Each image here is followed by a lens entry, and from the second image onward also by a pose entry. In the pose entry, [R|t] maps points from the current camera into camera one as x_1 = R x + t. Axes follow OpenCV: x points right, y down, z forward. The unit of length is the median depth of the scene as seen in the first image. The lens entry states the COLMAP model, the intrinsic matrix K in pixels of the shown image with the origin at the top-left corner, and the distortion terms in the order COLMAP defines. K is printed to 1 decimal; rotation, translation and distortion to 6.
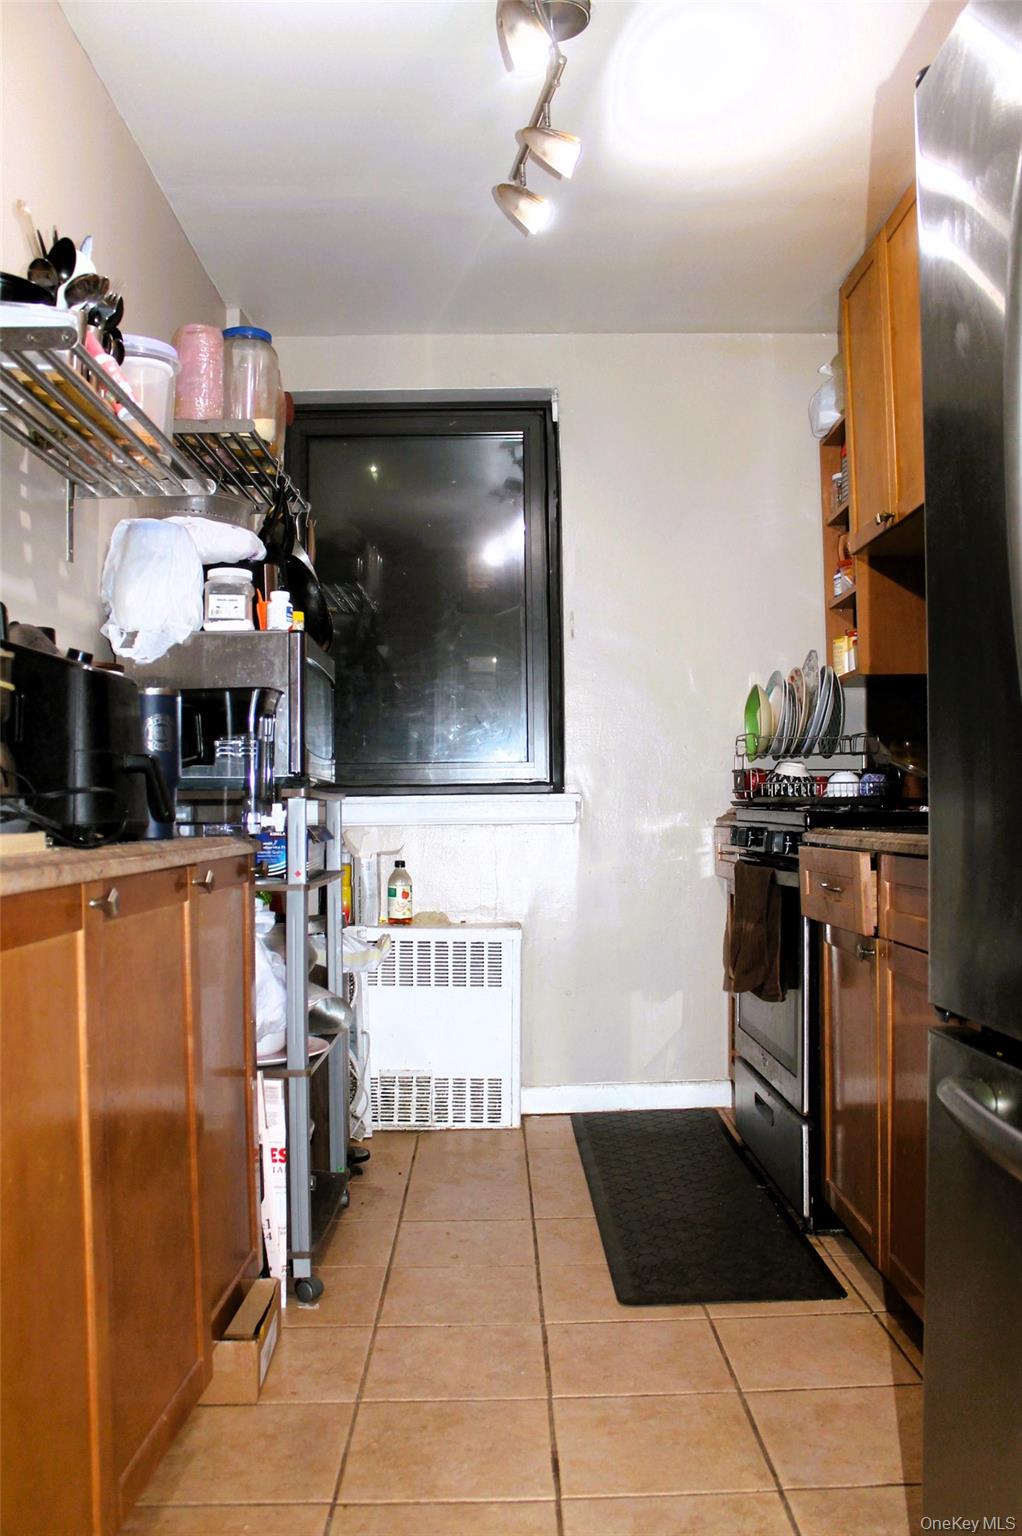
lens RADIAL K [[1382.5, 0, 515.9], [0, 1382.5, 814.6], [0, 0, 1]] dist [-0.158188, 0.175581]
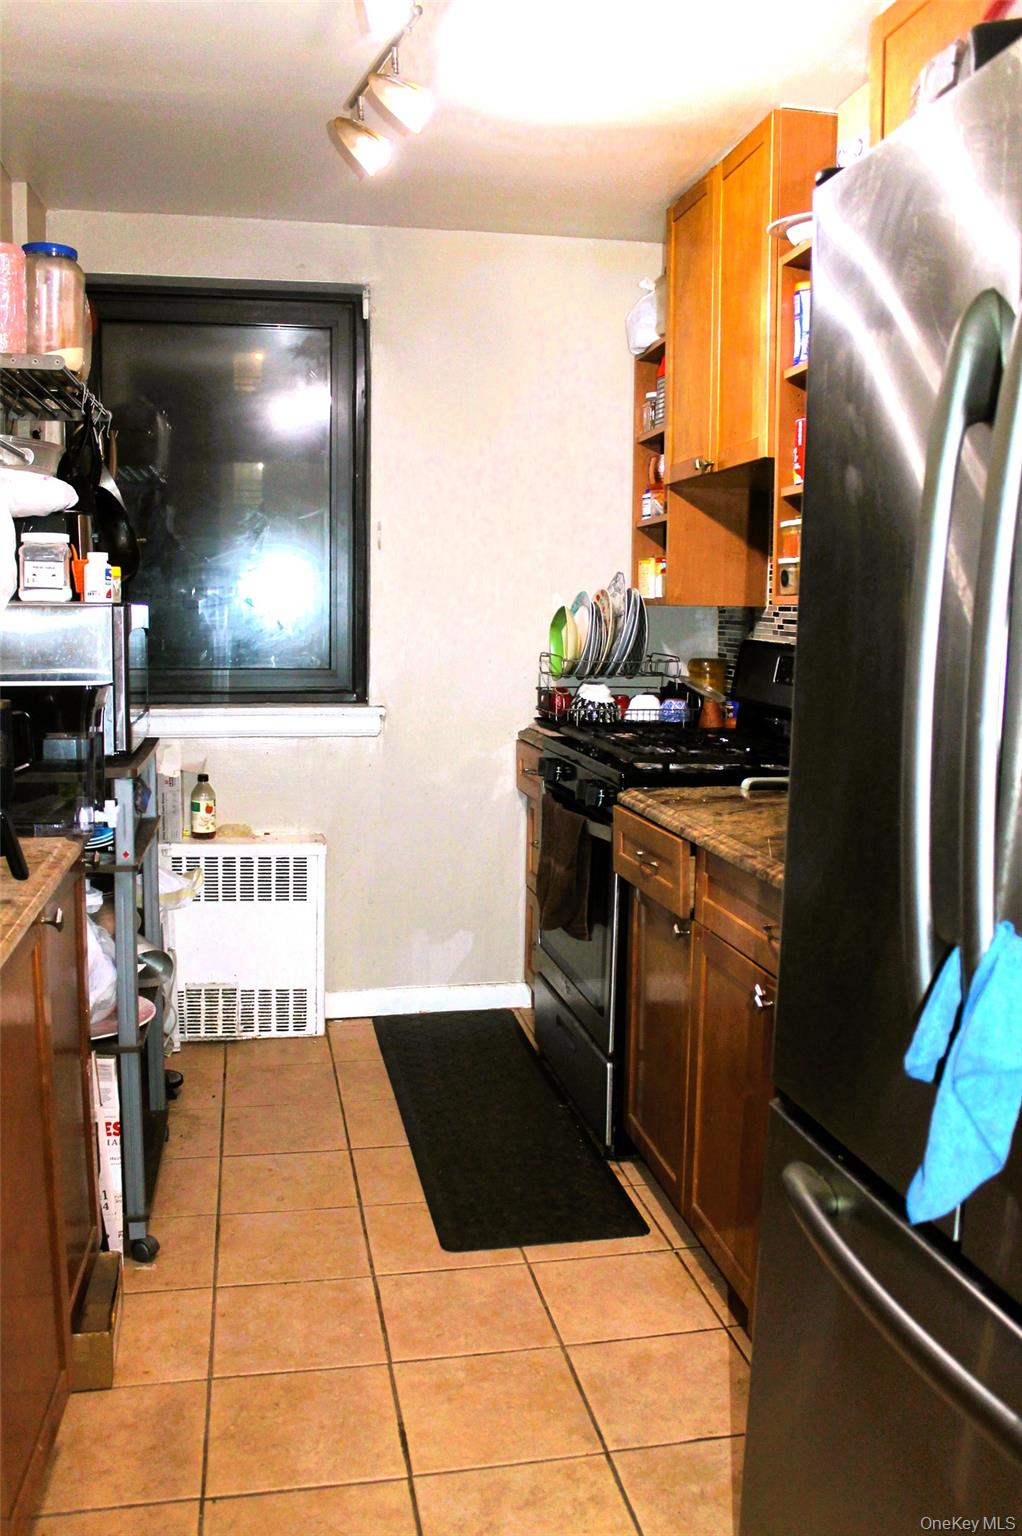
lens RADIAL K [[1382.5, 0, 515.9], [0, 1382.5, 814.6], [0, 0, 1]] dist [-0.158188, 0.175581]
pose [[0.983862, -0.001246, 0.178923, -0.054937], [-0.027458, 0.987079, 0.157862, -0.139214], [-0.176808, -0.160227, 0.971116, 0.002052]]
